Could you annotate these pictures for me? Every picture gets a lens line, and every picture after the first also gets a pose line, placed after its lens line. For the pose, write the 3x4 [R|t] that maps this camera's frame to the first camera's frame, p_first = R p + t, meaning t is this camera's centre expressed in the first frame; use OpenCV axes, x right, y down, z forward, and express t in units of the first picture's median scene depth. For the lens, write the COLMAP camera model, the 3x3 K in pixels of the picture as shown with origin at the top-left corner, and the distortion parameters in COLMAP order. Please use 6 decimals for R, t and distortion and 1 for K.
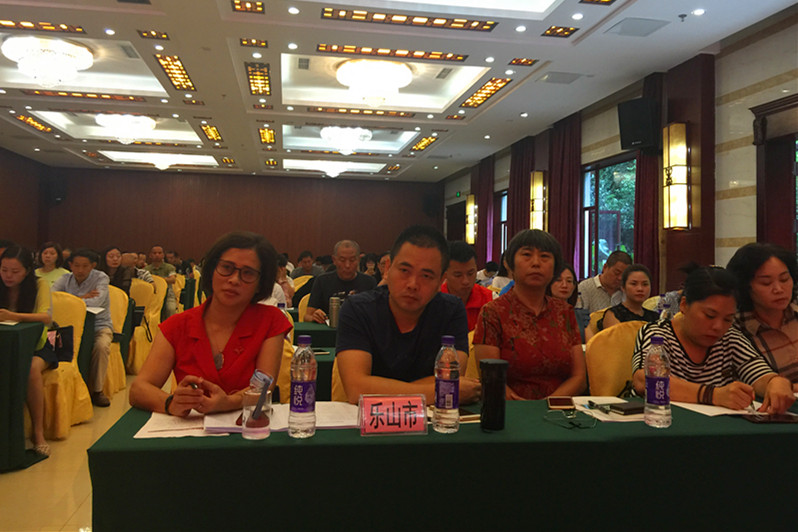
lens RADIAL K [[674.6, 0, 400.5], [0, 674.6, 234.8], [0, 0, 1]] dist [0.012629, 0.005585]
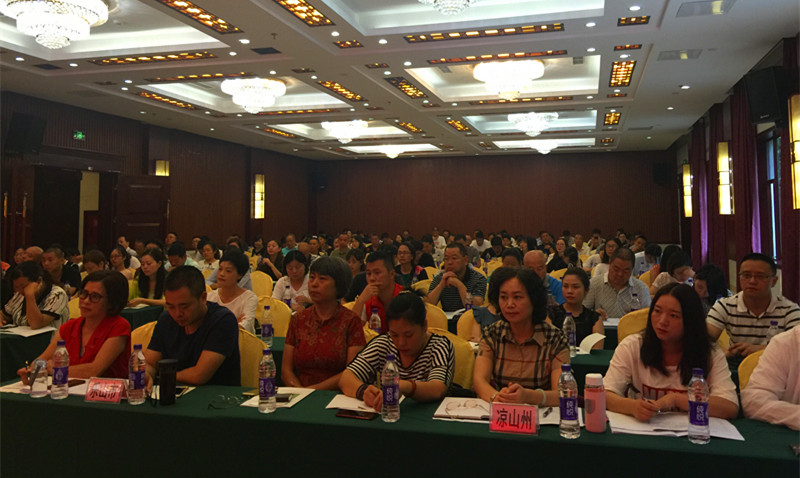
lens RADIAL K [[674.6, 0, 399.5], [0, 674.6, 176.7], [0, 0, 1]] dist [0.035769, 0.000437]
pose [[0.909046, -0.055177, -0.413026, 0.188092], [0.039778, 0.998158, -0.045798, -0.021215], [0.414792, 0.025203, 0.909567, -0.033213]]
